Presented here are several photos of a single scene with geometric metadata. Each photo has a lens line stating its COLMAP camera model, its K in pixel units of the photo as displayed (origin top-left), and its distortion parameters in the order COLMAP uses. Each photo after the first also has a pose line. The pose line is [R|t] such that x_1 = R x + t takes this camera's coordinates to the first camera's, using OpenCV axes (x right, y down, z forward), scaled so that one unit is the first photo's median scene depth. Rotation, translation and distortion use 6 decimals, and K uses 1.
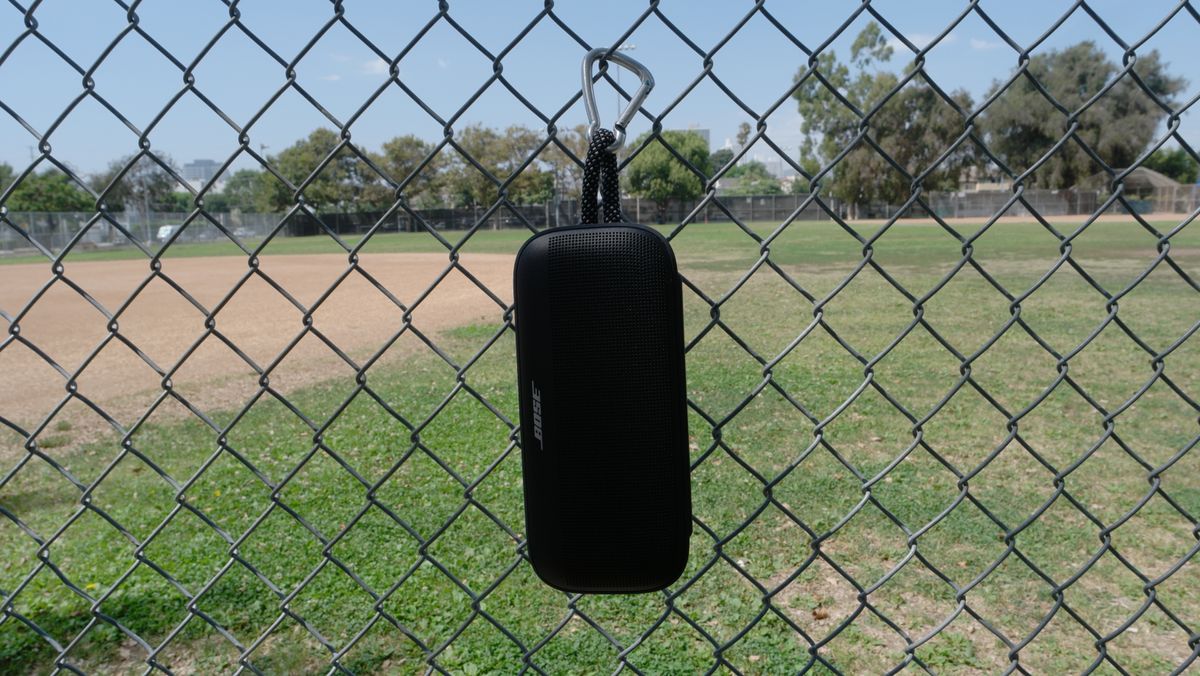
lens RADIAL K [[867.8, 0, 598.4], [0, 867.8, 335.8], [0, 0, 1]] dist [-0.057844, 0.016443]
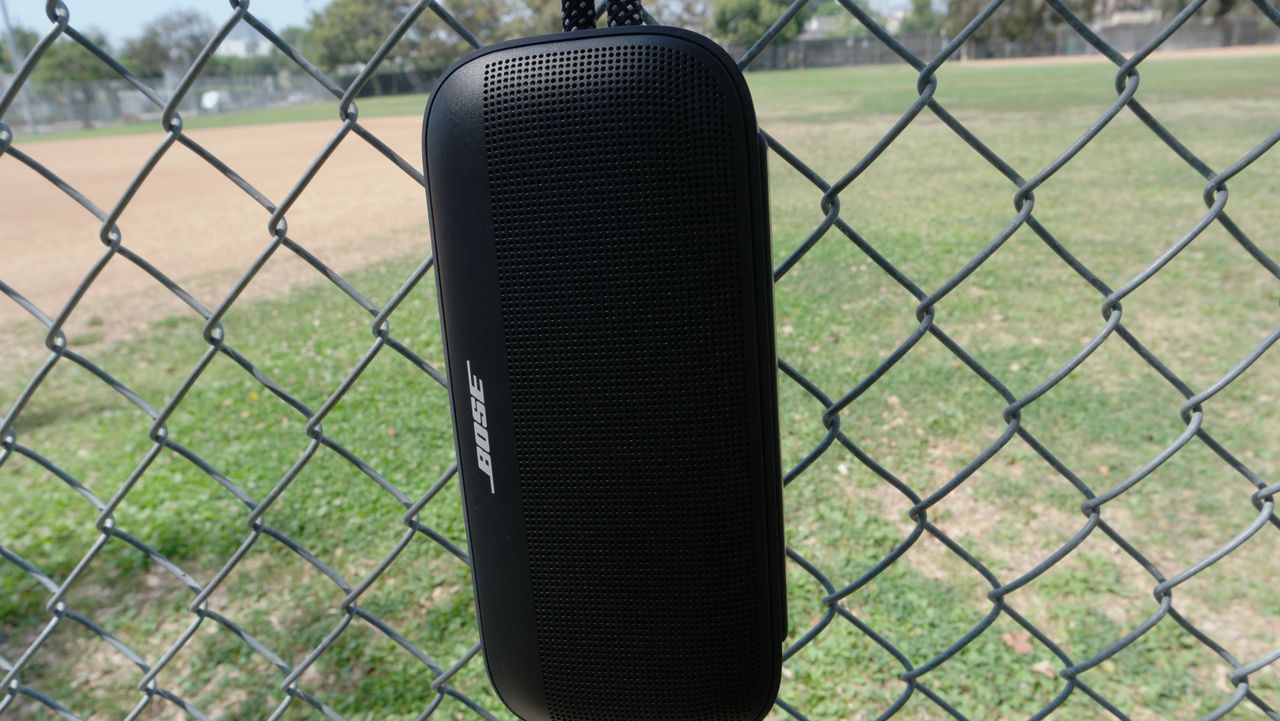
lens RADIAL K [[925.6, 0, 640.3], [0, 925.6, 362.8], [0, 0, 1]] dist [-0.057844, 0.016443]
pose [[0.998599, -0.017244, -0.050026, 0.011003], [0.025681, 0.984541, 0.173261, -0.007999], [0.046265, -0.174303, 0.983605, 0.104693]]
